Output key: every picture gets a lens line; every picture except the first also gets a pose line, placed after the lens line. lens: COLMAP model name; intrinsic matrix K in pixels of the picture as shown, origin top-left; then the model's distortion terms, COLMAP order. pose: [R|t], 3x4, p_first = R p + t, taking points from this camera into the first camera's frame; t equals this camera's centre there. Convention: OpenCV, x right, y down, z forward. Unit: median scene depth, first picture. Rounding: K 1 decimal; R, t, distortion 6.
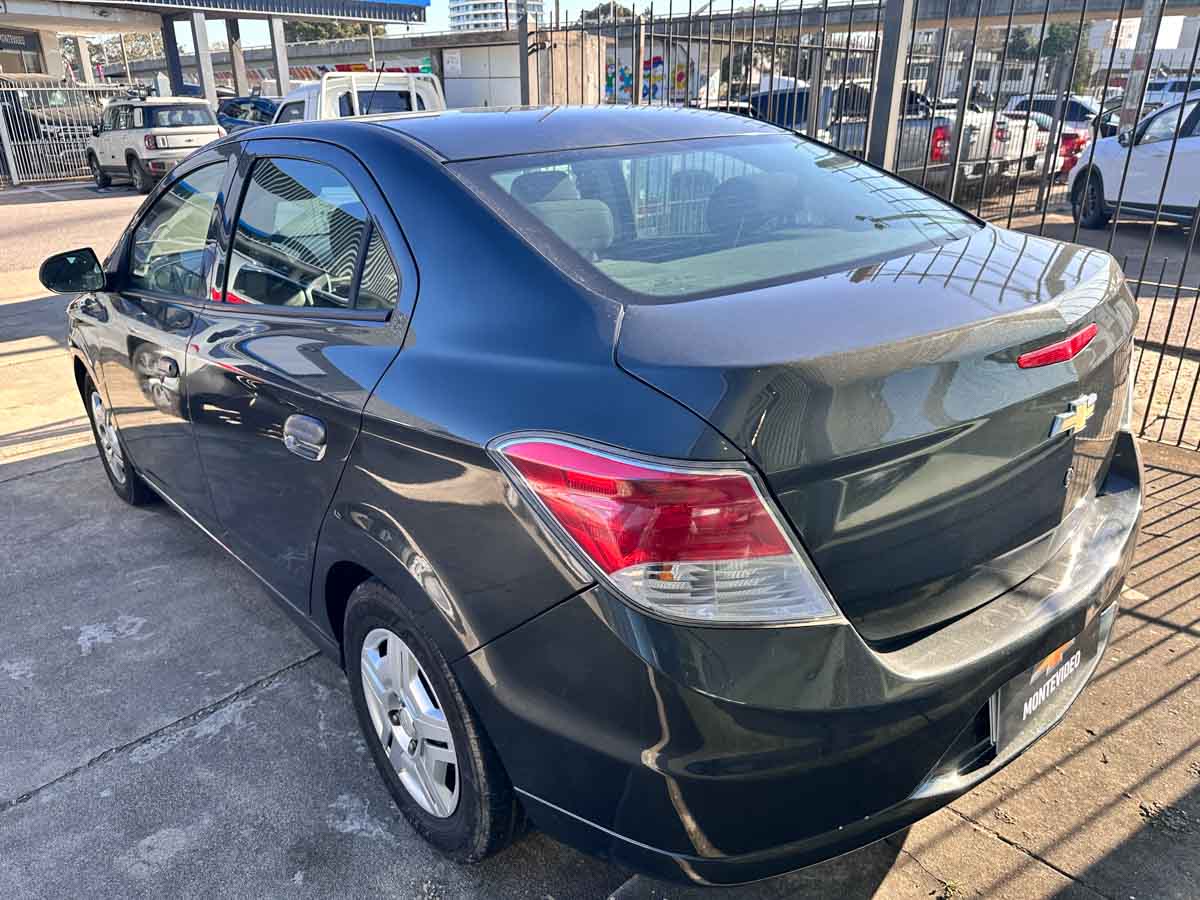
lens RADIAL K [[878.6, 0, 598.4], [0, 878.6, 417.8], [0, 0, 1]] dist [0.003323, -0.004801]
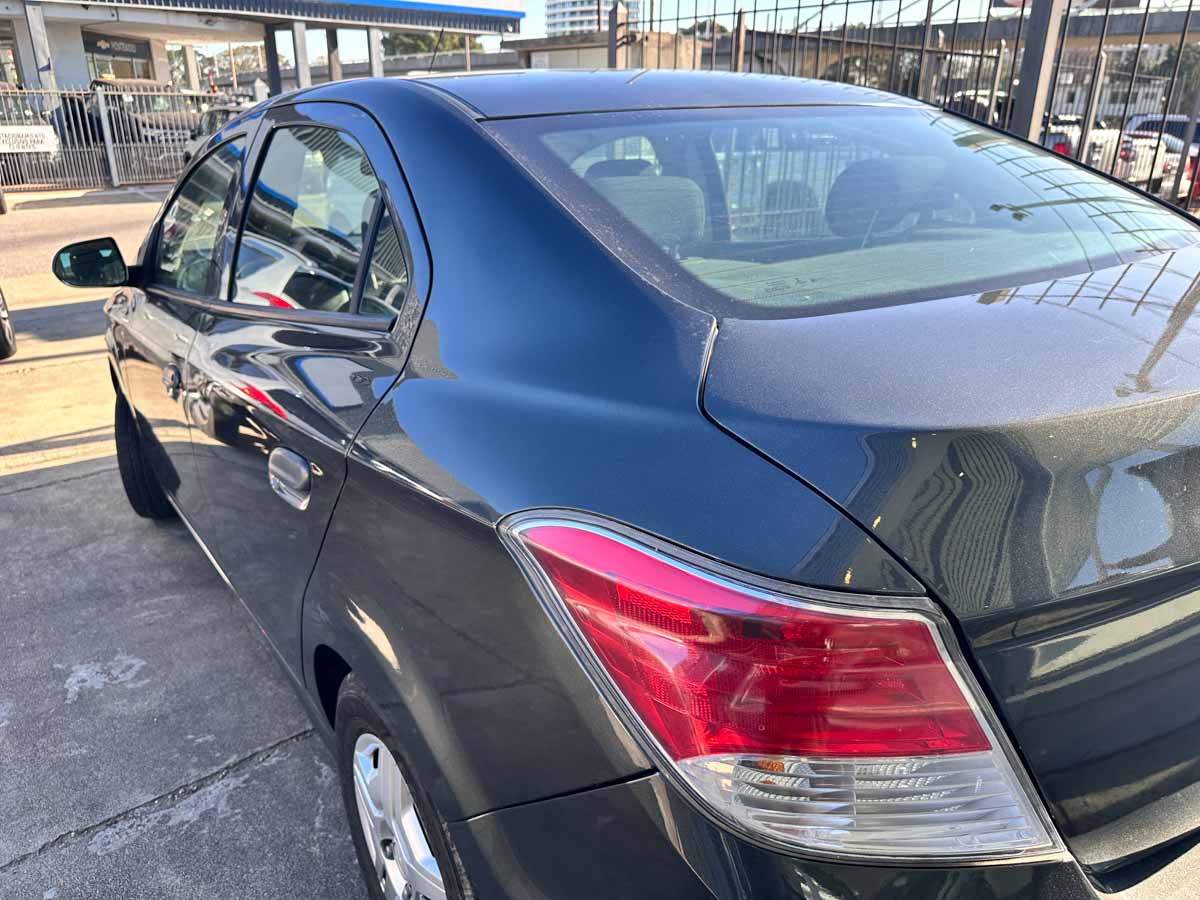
lens RADIAL K [[878.6, 0, 598.4], [0, 878.6, 417.8], [0, 0, 1]] dist [0.003323, -0.004801]
pose [[0.995011, 0.043878, -0.089601, 0.001125], [-0.045526, 0.998828, -0.016427, -0.019634], [0.088775, 0.020425, 0.995842, 0.169778]]
